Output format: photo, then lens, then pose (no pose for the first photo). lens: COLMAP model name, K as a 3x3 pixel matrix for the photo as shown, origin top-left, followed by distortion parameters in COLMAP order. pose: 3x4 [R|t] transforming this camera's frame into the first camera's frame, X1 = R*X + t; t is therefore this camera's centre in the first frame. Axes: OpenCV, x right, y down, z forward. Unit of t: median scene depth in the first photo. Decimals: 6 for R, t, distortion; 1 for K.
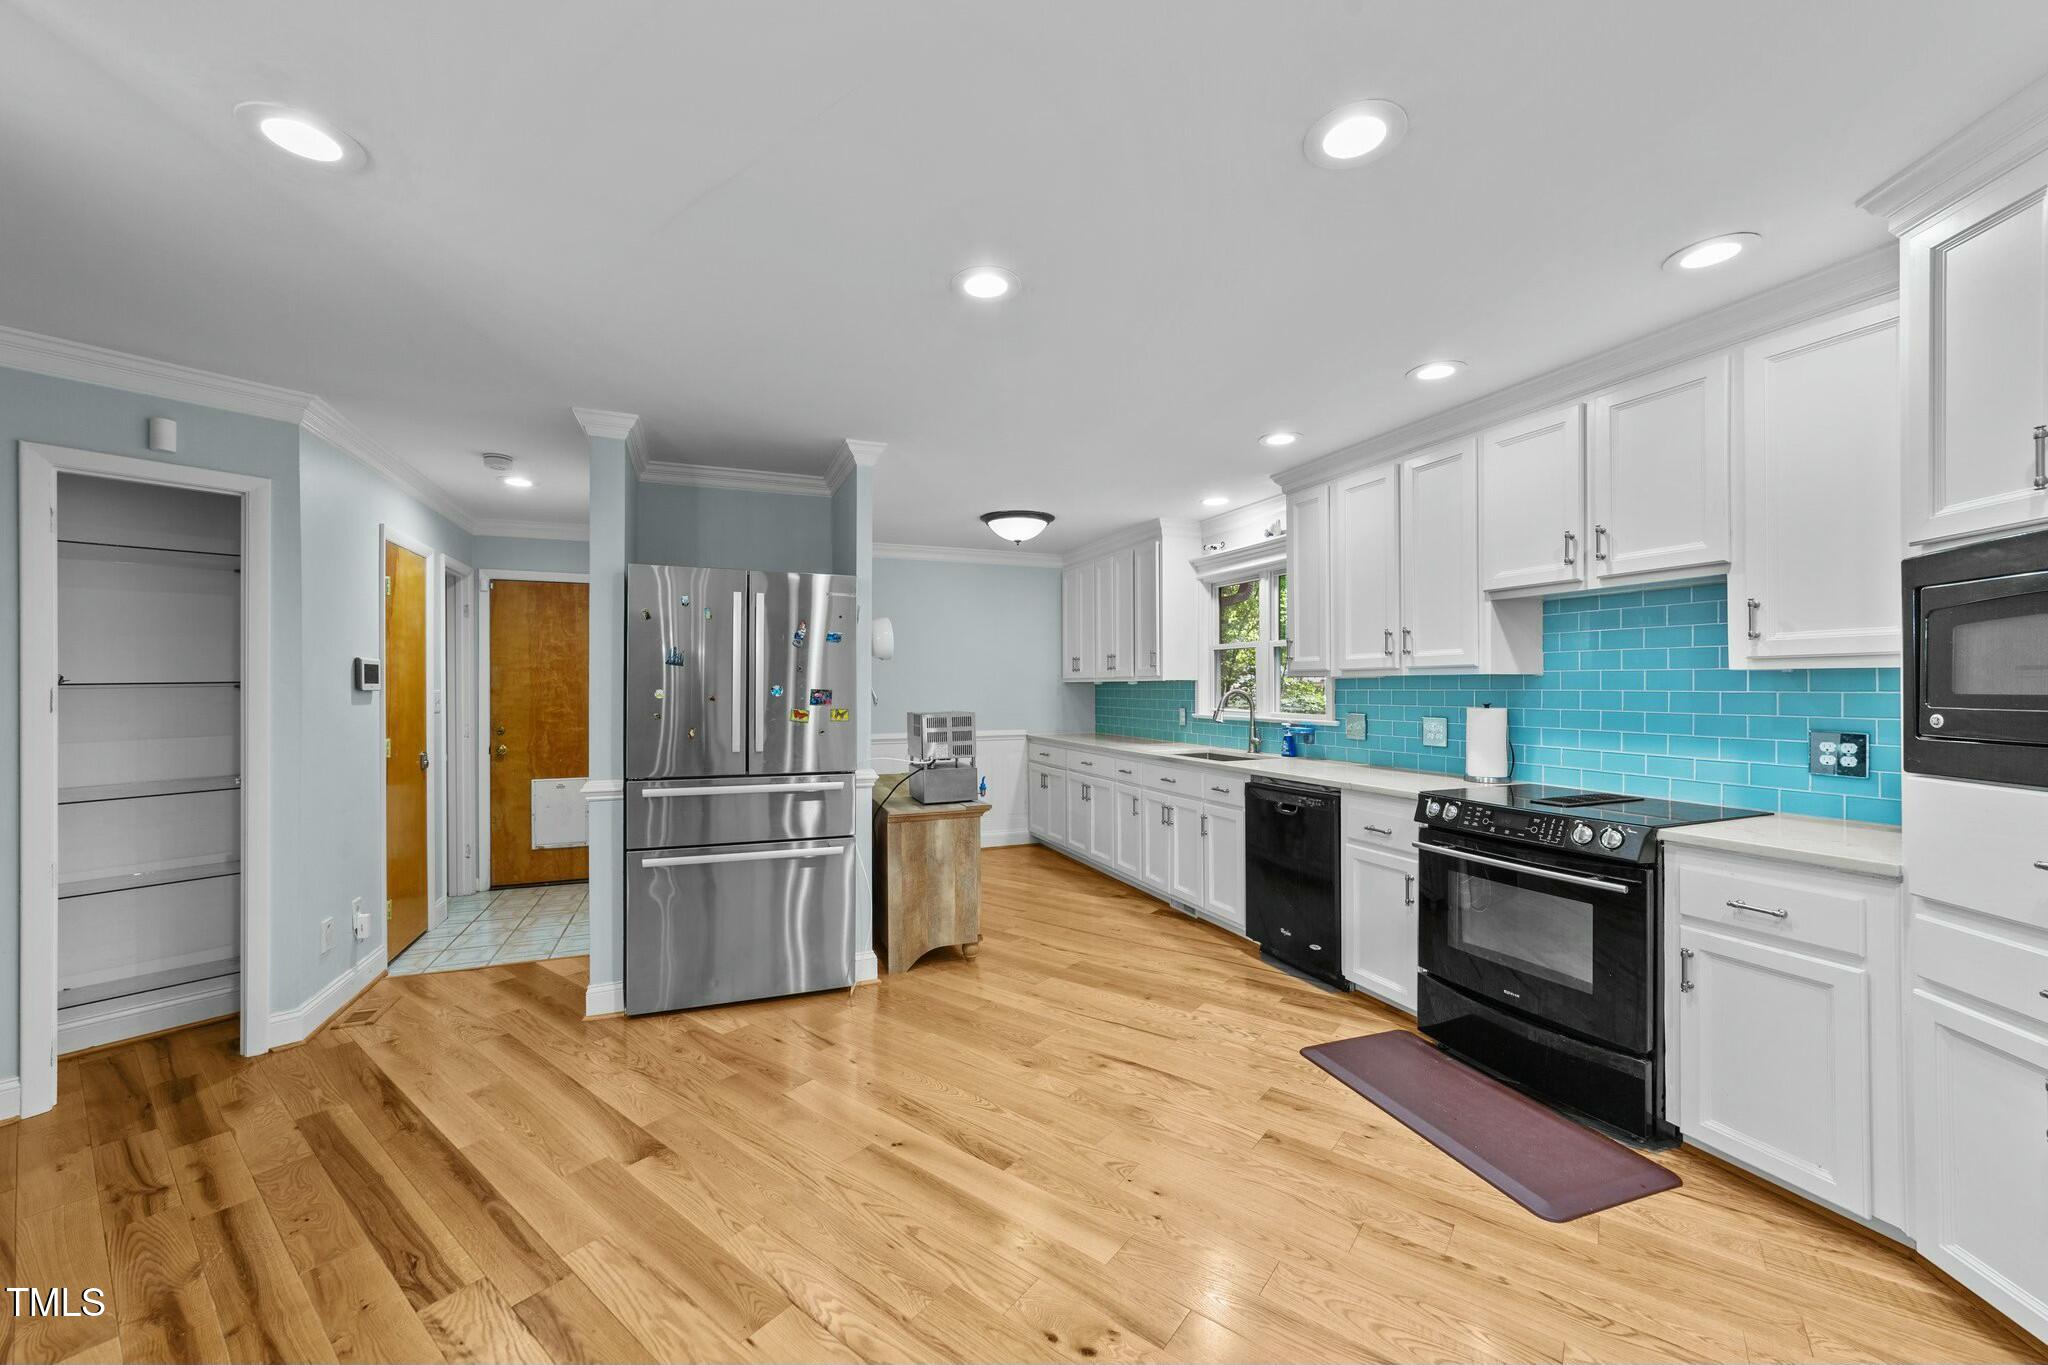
lens RADIAL K [[789.9, 0, 1021.5], [0, 789.9, 685.8], [0, 0, 1]] dist [-0.016873, 0.005338]
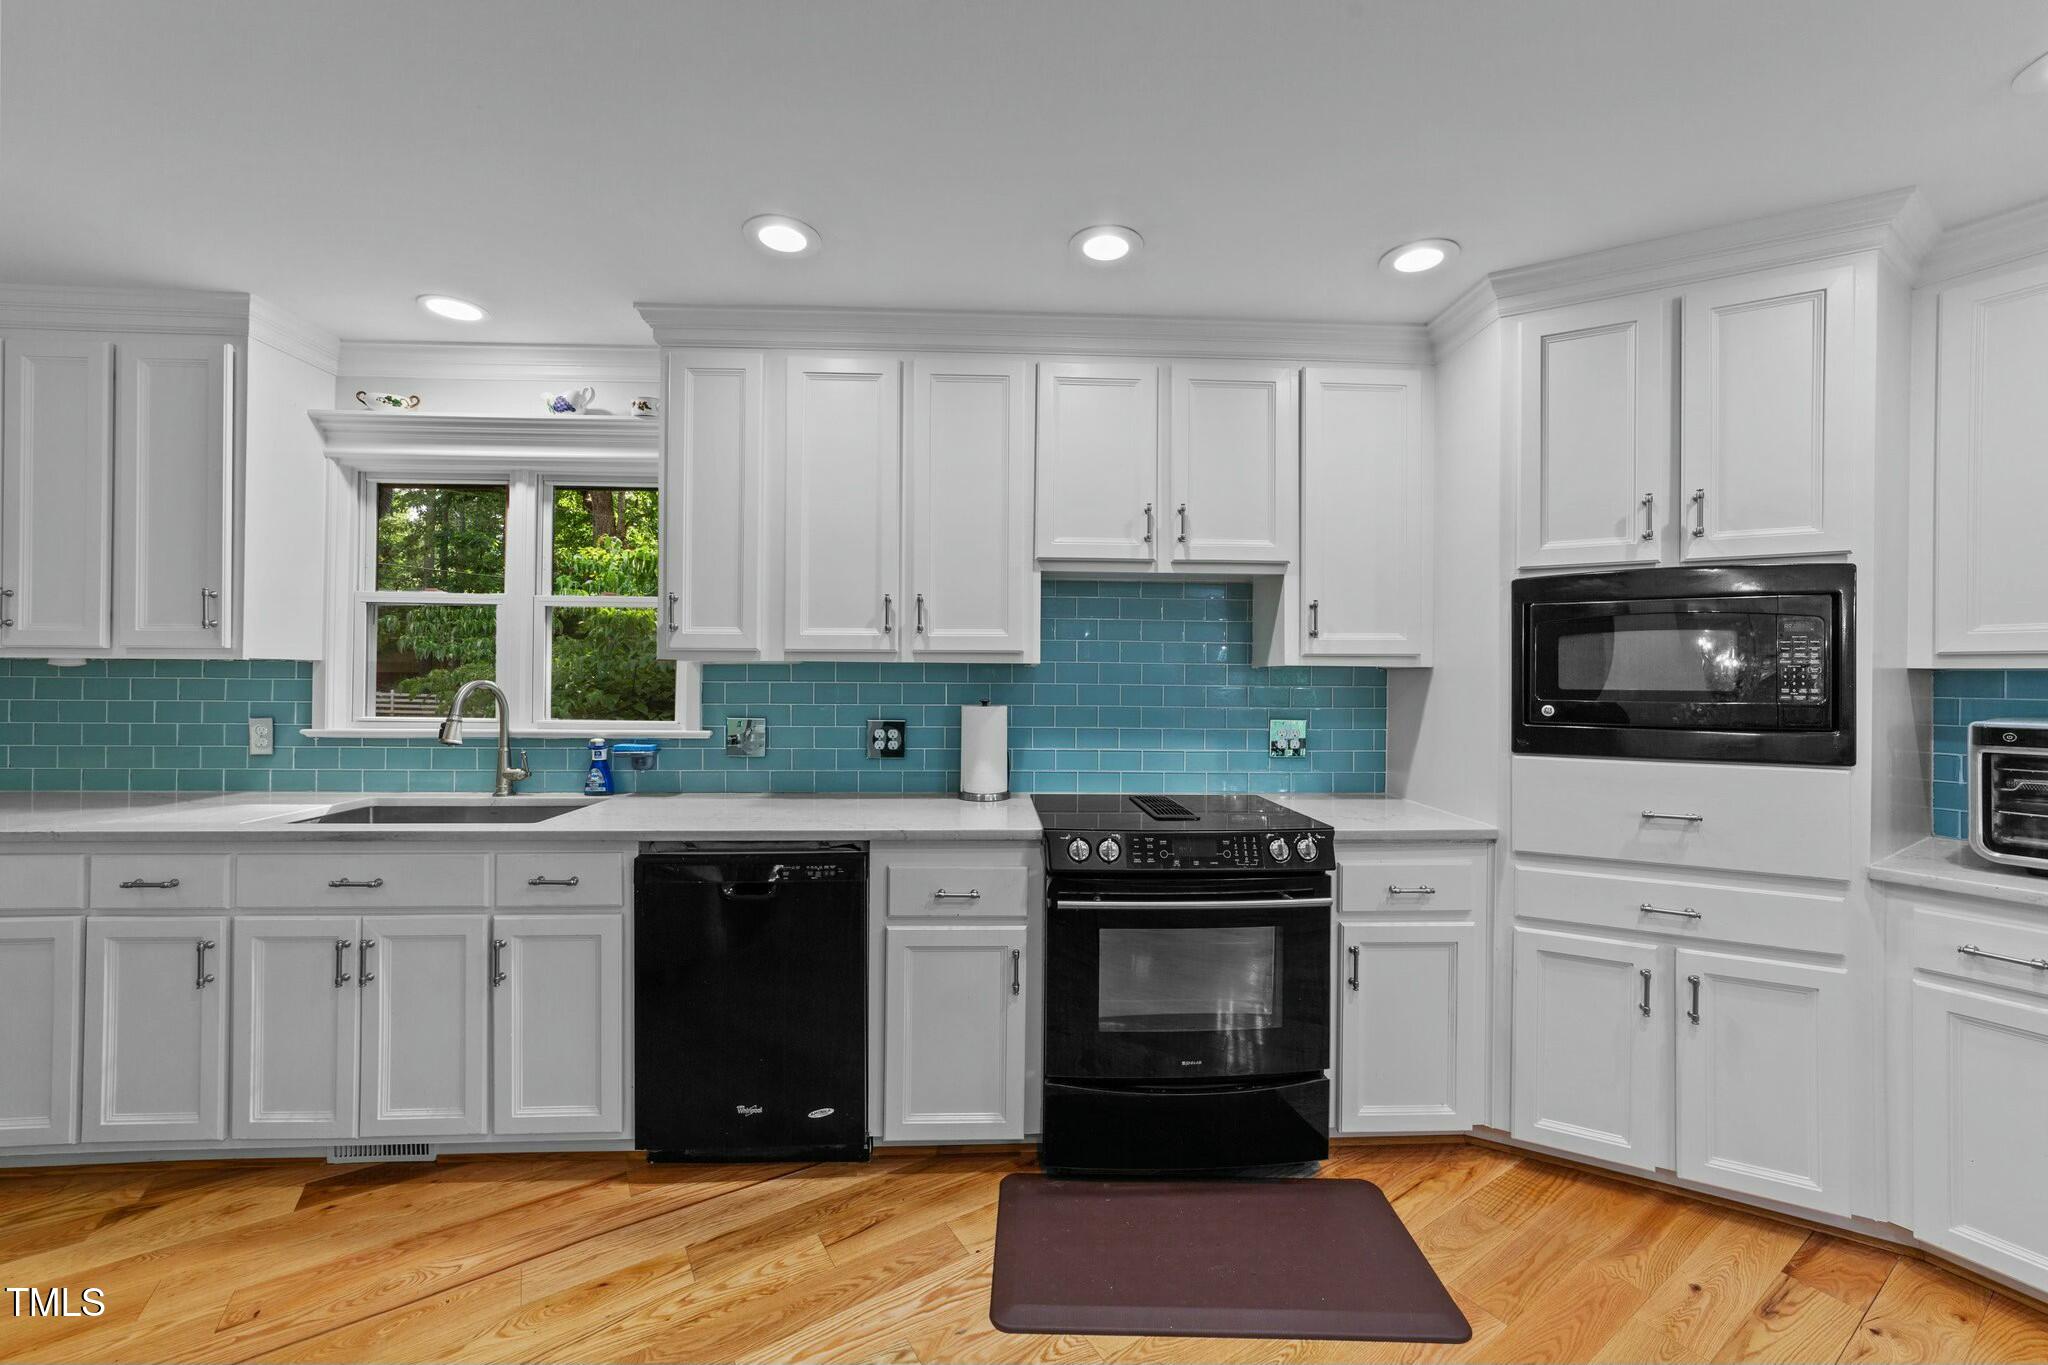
lens RADIAL K [[789.9, 0, 1037.9], [0, 789.9, 681.2], [0, 0, 1]] dist [-0.016873, 0.005338]
pose [[0.324443, 0.013014, 0.945816, -0.131572], [-0.010077, 0.999896, -0.010301, 0.008886], [-0.945852, -0.006188, 0.324540, 0.614159]]
